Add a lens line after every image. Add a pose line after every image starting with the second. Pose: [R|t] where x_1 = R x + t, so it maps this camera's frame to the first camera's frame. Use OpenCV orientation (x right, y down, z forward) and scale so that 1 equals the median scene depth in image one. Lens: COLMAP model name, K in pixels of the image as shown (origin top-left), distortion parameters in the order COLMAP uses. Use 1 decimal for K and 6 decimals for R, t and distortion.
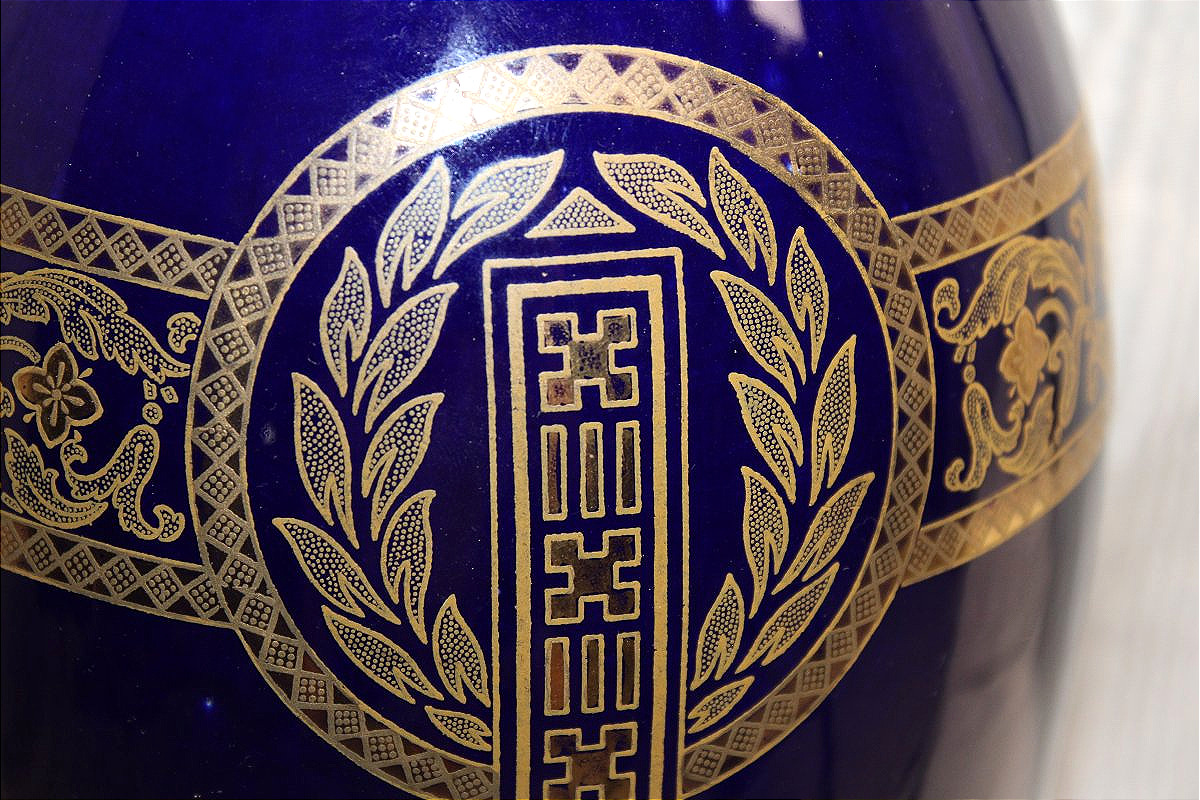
lens RADIAL K [[2708.4, 0, 600.0], [0, 2708.4, 400.0], [0, 0, 1]] dist [0.040477, 0.074277]
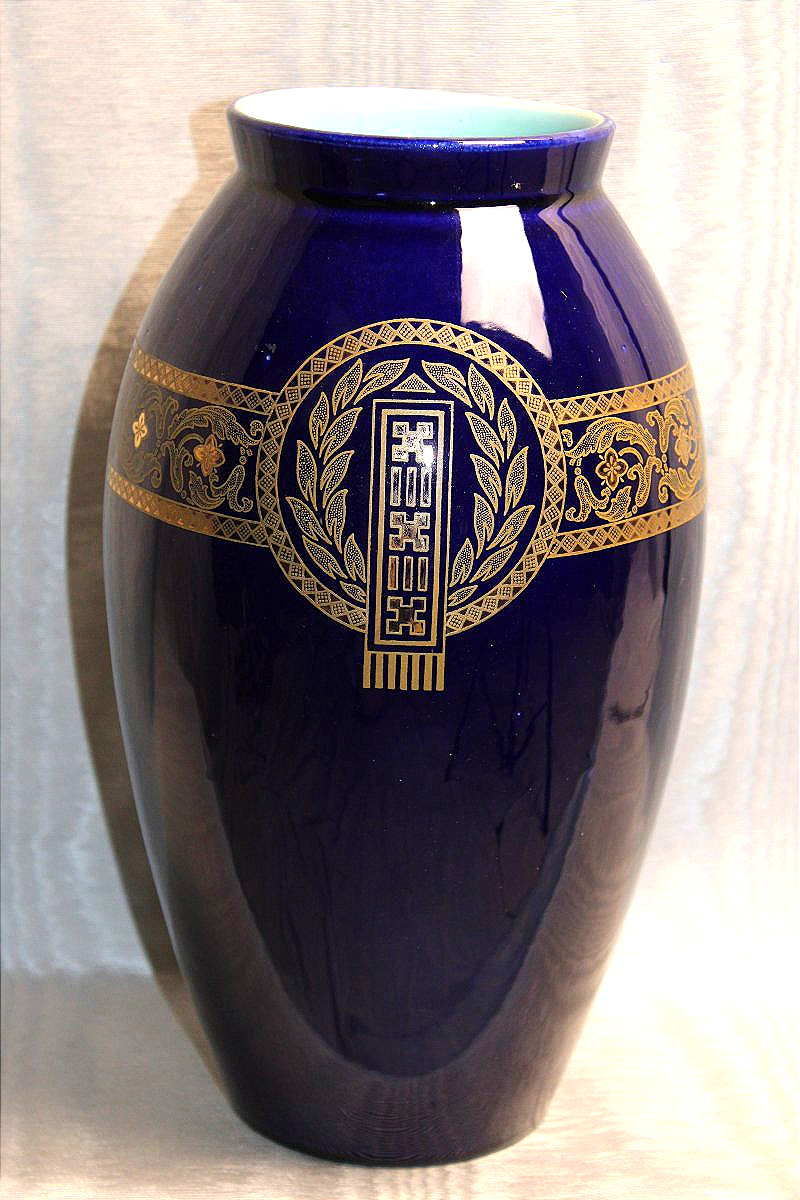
lens RADIAL K [[2708.4, 0, 400.0], [0, 2708.4, 600.0], [0, 0, 1]] dist [0.040477, 0.074277]
pose [[0.978008, 0.071756, -0.195837, 0.480562], [-0.095594, 0.988742, -0.115116, 0.414871], [0.185372, 0.131305, 0.973856, -1.413079]]
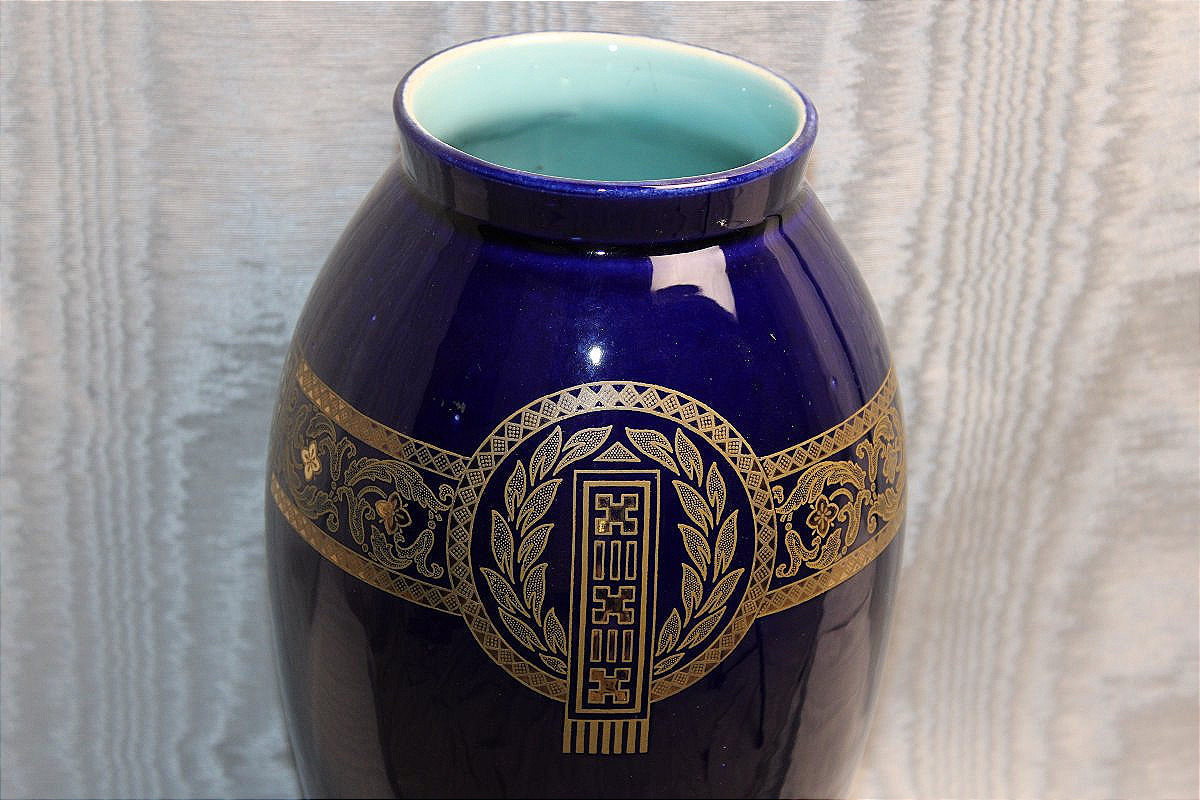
lens RADIAL K [[2708.4, 0, 600.0], [0, 2708.4, 400.0], [0, 0, 1]] dist [0.040477, 0.074277]
pose [[0.990014, 0.081342, -0.115133, 0.240288], [-0.076429, 0.995992, 0.046471, -0.218206], [0.118452, -0.037207, 0.992262, -1.309715]]
